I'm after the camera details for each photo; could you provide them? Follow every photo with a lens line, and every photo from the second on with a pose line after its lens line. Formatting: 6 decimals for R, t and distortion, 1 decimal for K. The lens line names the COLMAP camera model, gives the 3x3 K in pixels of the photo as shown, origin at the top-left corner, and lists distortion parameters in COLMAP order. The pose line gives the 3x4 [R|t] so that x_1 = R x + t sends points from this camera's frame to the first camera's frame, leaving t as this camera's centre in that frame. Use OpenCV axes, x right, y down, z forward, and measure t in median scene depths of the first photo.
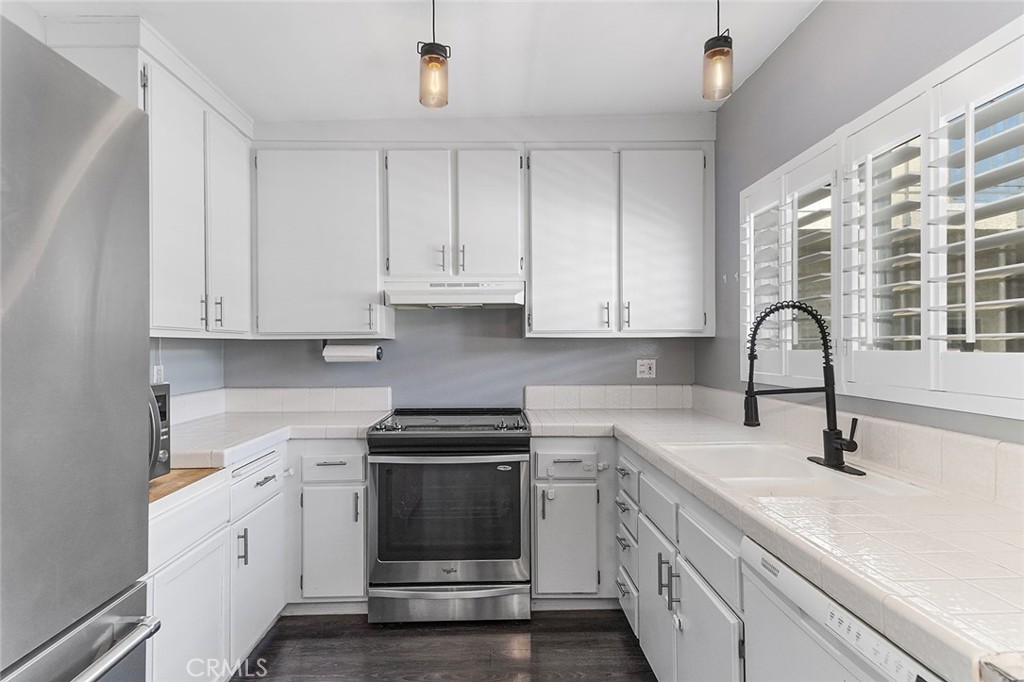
lens RADIAL K [[535.3, 0, 497.0], [0, 535.3, 345.4], [0, 0, 1]] dist [0.020598, -0.000614]
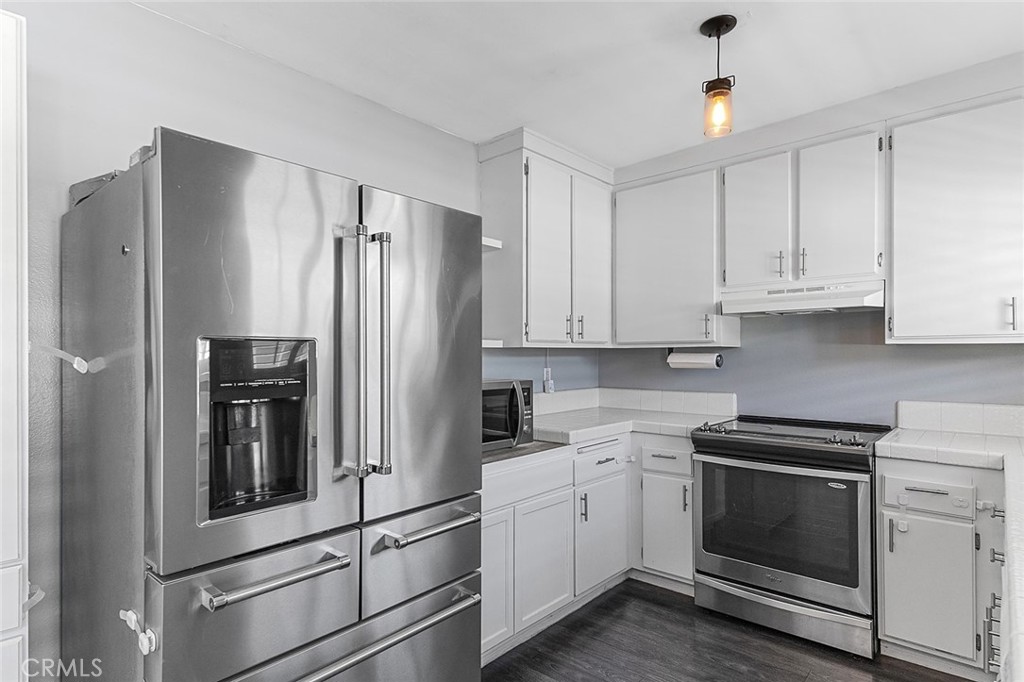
lens RADIAL K [[541.5, 0, 512.9], [0, 541.5, 354.8], [0, 0, 1]] dist [0.018193, -0.000345]
pose [[0.742671, 0.002813, -0.669650, 0.221836], [0.000471, 0.999989, 0.004723, -0.002210], [0.669656, -0.003823, 0.742661, -0.073974]]
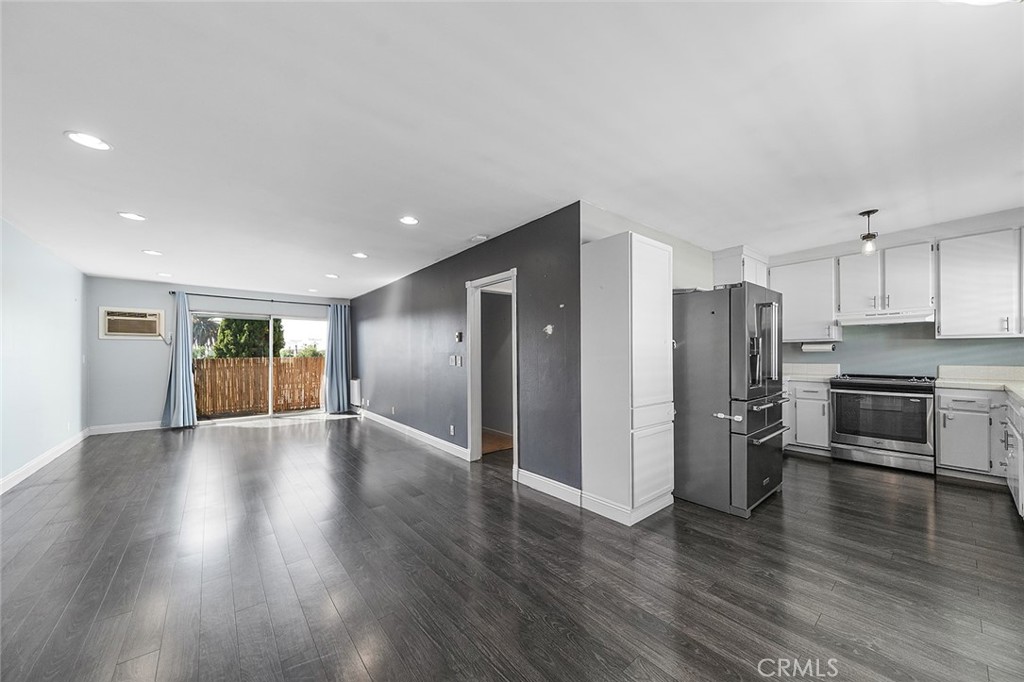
lens RADIAL K [[361.2, 0, 504.8], [0, 361.2, 353.2], [0, 0, 1]] dist [0.000433, -0.000235]
pose [[0.618795, 0.002044, -0.785550, 0.128422], [0.005430, 0.999962, 0.006880, 0.022470], [0.785534, -0.008523, 0.618760, -1.131417]]
